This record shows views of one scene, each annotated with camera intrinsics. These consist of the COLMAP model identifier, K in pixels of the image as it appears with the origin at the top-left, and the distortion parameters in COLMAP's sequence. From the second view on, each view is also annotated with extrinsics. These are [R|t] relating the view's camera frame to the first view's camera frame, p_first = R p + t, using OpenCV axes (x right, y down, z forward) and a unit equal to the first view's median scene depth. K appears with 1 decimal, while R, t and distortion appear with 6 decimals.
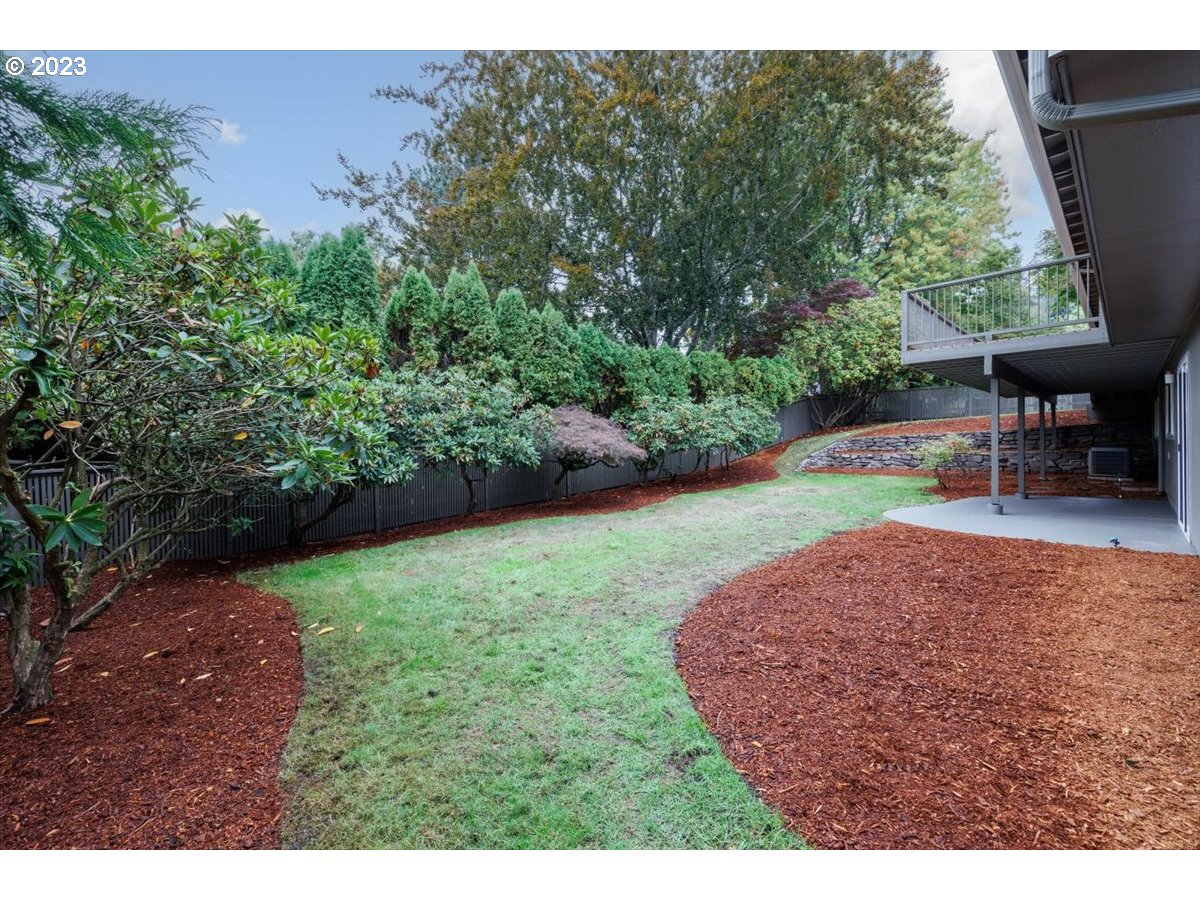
lens RADIAL K [[509.7, 0, 600.0], [0, 509.7, 450.0], [0, 0, 1]] dist [-0.002565, -0.000450]
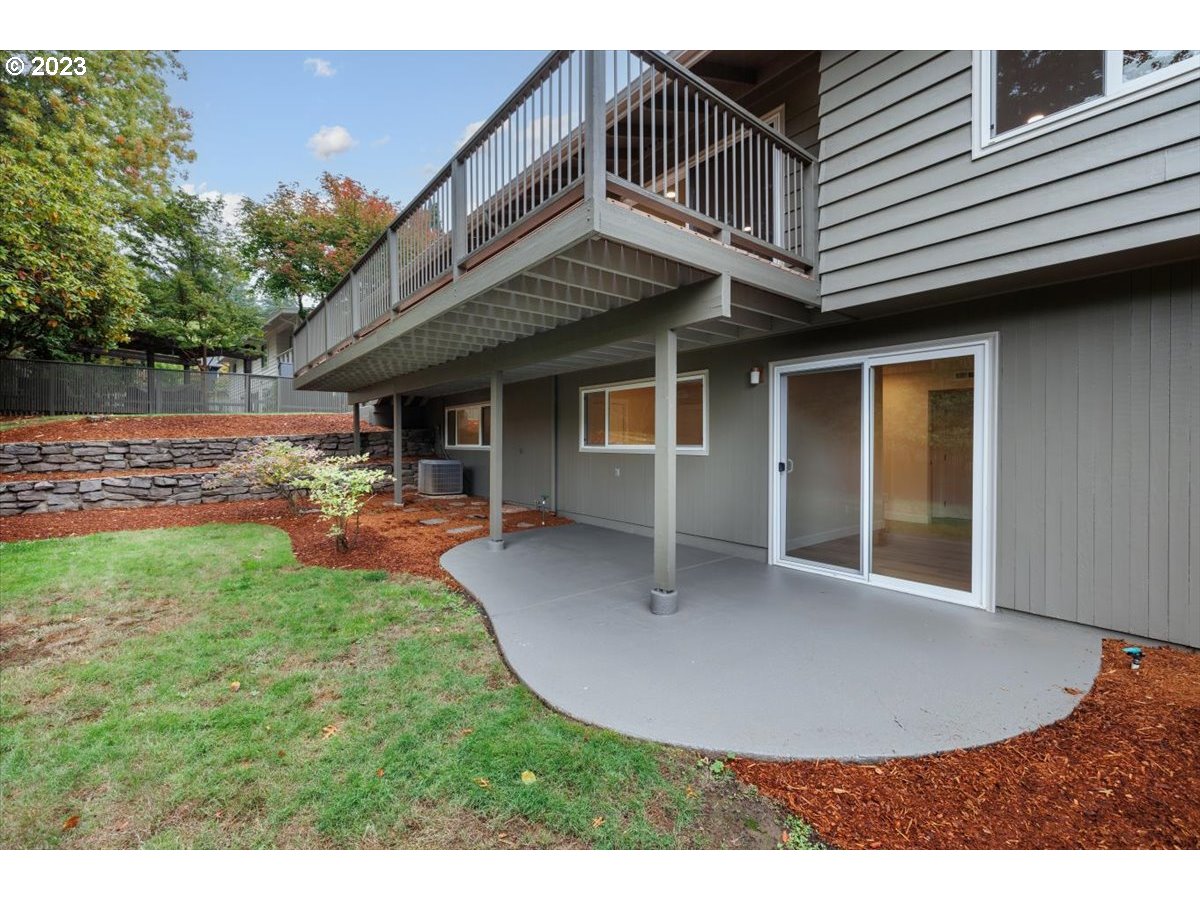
lens RADIAL K [[509.7, 0, 600.0], [0, 509.7, 450.0], [0, 0, 1]] dist [-0.002565, -0.000450]
pose [[0.089801, 0.001491, 0.995959, 0.126149], [0.013652, 0.999903, -0.002727, -0.011202], [-0.995866, 0.013842, 0.089772, 0.468717]]
